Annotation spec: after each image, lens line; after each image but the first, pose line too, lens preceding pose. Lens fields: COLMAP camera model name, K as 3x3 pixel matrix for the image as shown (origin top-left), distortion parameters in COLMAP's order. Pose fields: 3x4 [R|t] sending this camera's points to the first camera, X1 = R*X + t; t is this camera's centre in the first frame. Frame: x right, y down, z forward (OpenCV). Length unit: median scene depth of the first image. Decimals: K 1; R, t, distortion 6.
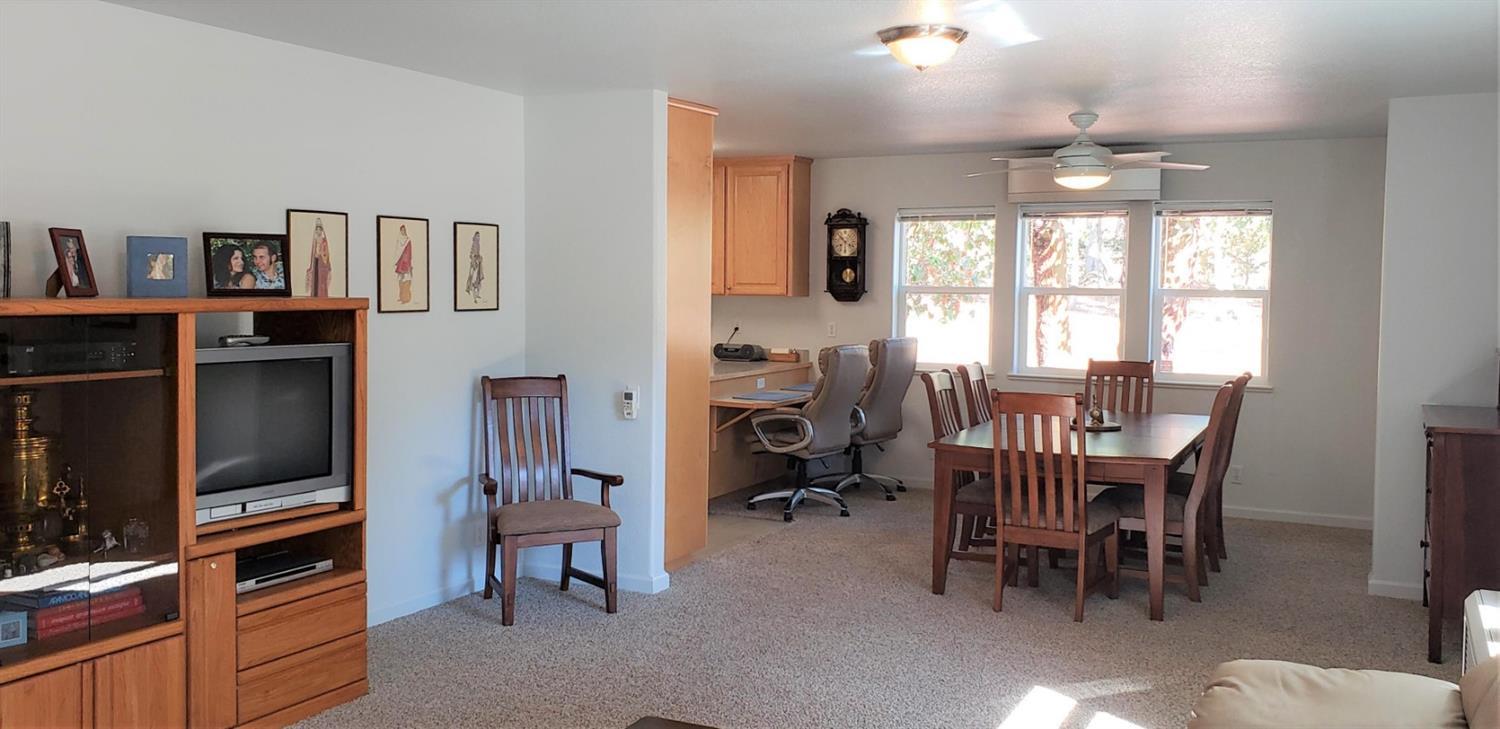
lens RADIAL K [[1169.1, 0, 735.9], [0, 1169.1, 373.2], [0, 0, 1]] dist [0.024530, -0.021066]
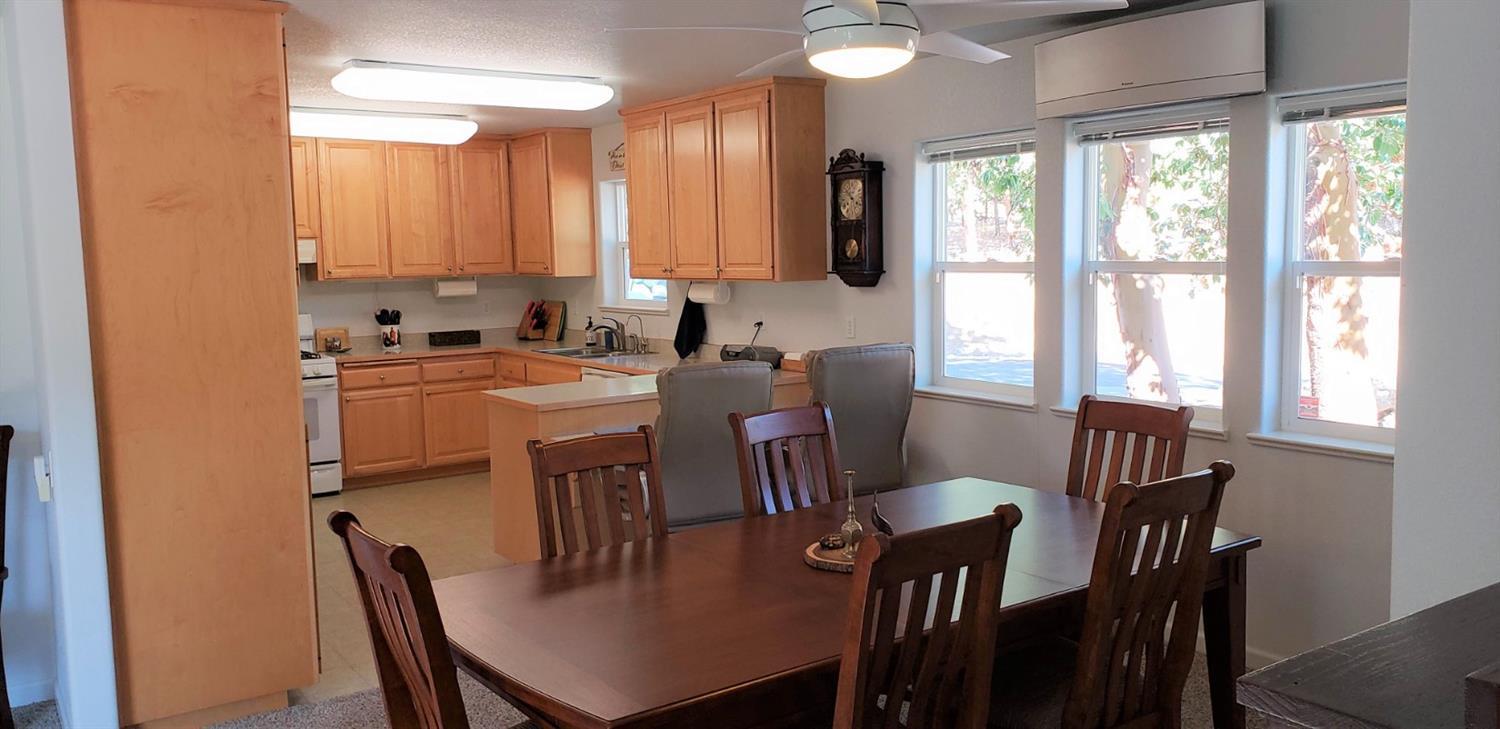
lens RADIAL K [[1098.8, 0, 800.5], [0, 1098.8, 365.7], [0, 0, 1]] dist [0.025416, -0.006515]
pose [[0.894688, 0.017956, -0.446330, 0.352282], [-0.003073, 0.999416, 0.034047, -0.037530], [0.446681, -0.029089, 0.894220, 0.418060]]
